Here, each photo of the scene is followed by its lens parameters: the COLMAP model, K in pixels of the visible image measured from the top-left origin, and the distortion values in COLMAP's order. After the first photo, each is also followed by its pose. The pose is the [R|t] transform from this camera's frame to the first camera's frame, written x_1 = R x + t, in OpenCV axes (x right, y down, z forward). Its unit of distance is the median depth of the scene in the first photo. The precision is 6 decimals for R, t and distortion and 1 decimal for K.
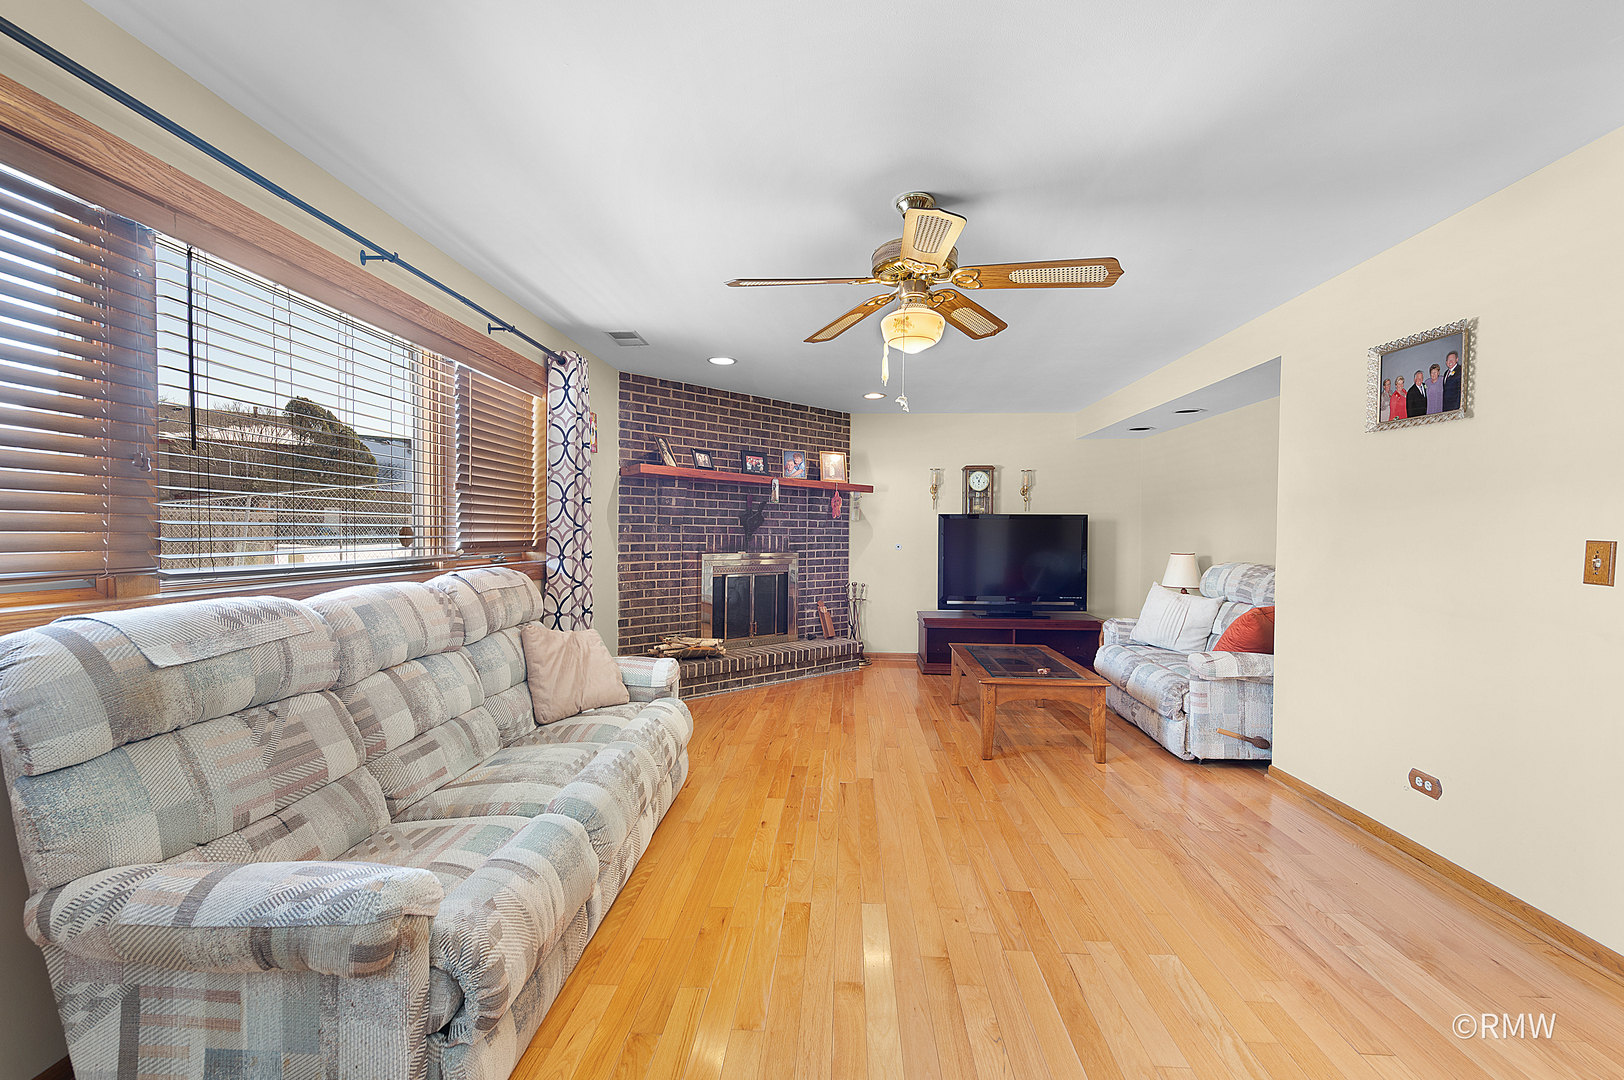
lens RADIAL K [[658.3, 0, 815.3], [0, 658.3, 537.6], [0, 0, 1]] dist [-0.003126, -0.000274]
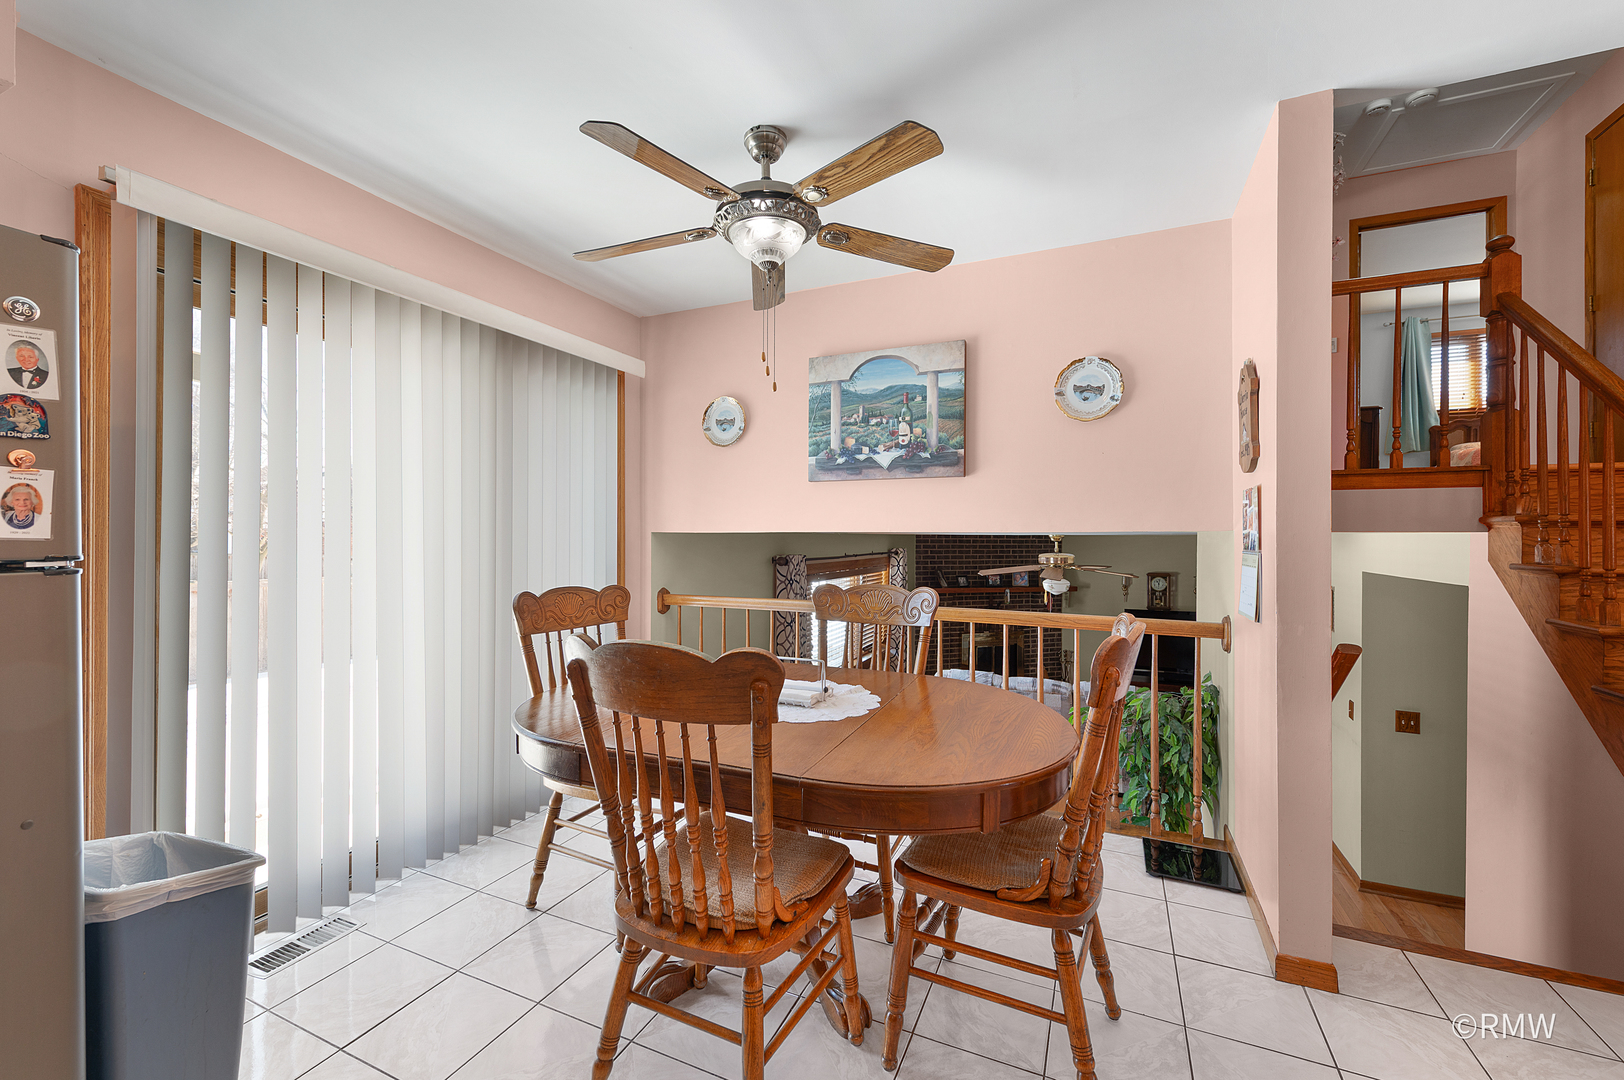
lens RADIAL K [[658.3, 0, 807.2], [0, 658.3, 536.3], [0, 0, 1]] dist [-0.003126, -0.000274]
pose [[0.927651, -0.001693, -0.373445, 0.081830], [-0.003764, 0.999897, -0.013885, -0.180196], [0.373430, 0.014286, 0.927548, -0.644008]]
